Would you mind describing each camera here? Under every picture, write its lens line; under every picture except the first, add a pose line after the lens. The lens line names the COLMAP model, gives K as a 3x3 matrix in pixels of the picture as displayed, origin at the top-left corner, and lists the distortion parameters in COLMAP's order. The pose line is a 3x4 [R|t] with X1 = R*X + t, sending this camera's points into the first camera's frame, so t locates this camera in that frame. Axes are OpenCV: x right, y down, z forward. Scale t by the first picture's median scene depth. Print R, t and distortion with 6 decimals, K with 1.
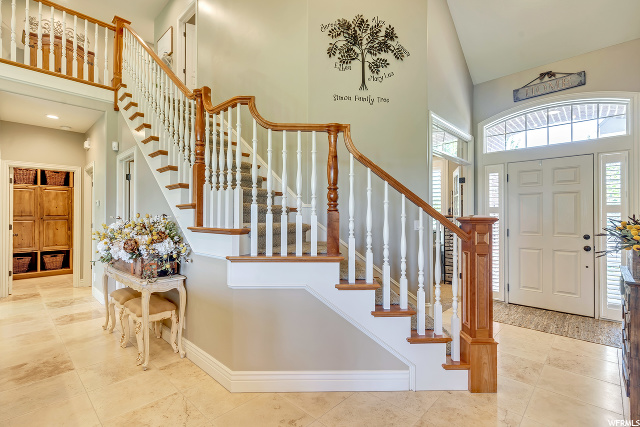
lens RADIAL K [[294.4, 0, 324.3], [0, 294.4, 215.5], [0, 0, 1]] dist [-0.010062, 0.001988]
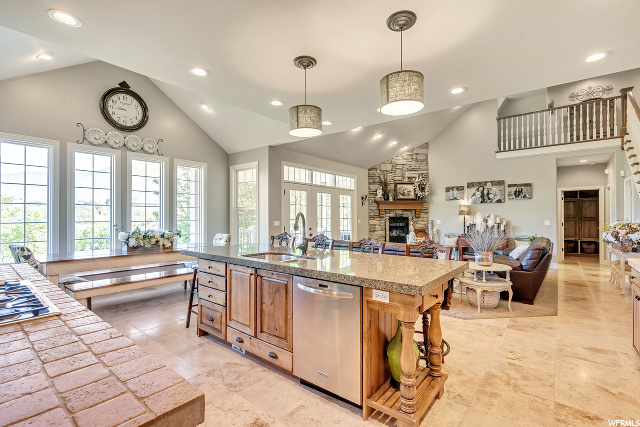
lens RADIAL K [[294.4, 0, 321.8], [0, 294.4, 215.7], [0, 0, 1]] dist [-0.010062, 0.001988]
pose [[0.059889, -0.002859, -0.998201, 1.060695], [0.005678, 0.999981, -0.002524, -0.027919], [0.998189, -0.005517, 0.059904, -0.985127]]
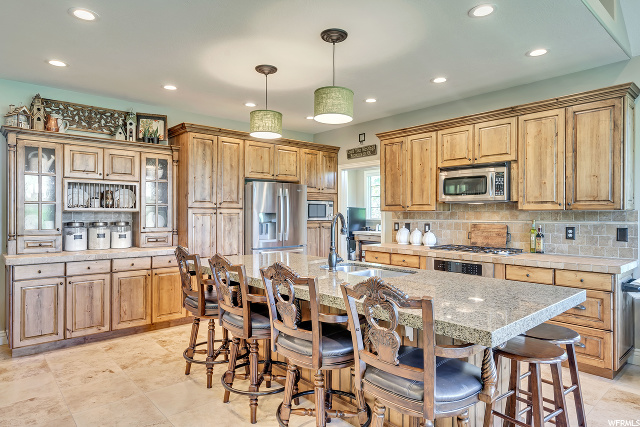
lens RADIAL K [[386.9, 0, 321.4], [0, 386.9, 213.7], [0, 0, 1]] dist [0.017234, 0.000310]
pose [[0.096644, 0.001425, 0.995318, -0.956010], [-0.007343, 0.999973, -0.000719, -0.037856], [-0.995292, -0.007239, 0.096651, -1.051996]]
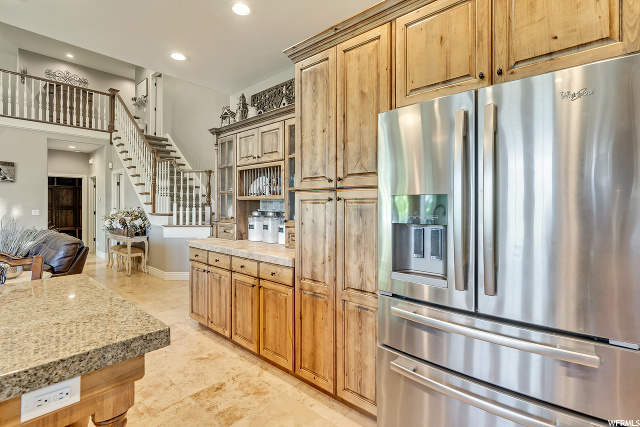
lens RADIAL K [[294.4, 0, 322.8], [0, 294.4, 206.7], [0, 0, 1]] dist [-0.010062, 0.001988]
pose [[0.999419, 0.002466, 0.033998, 0.663650], [-0.002780, 0.999954, 0.009189, -0.027225], [-0.033974, -0.009278, 0.999380, -1.076485]]
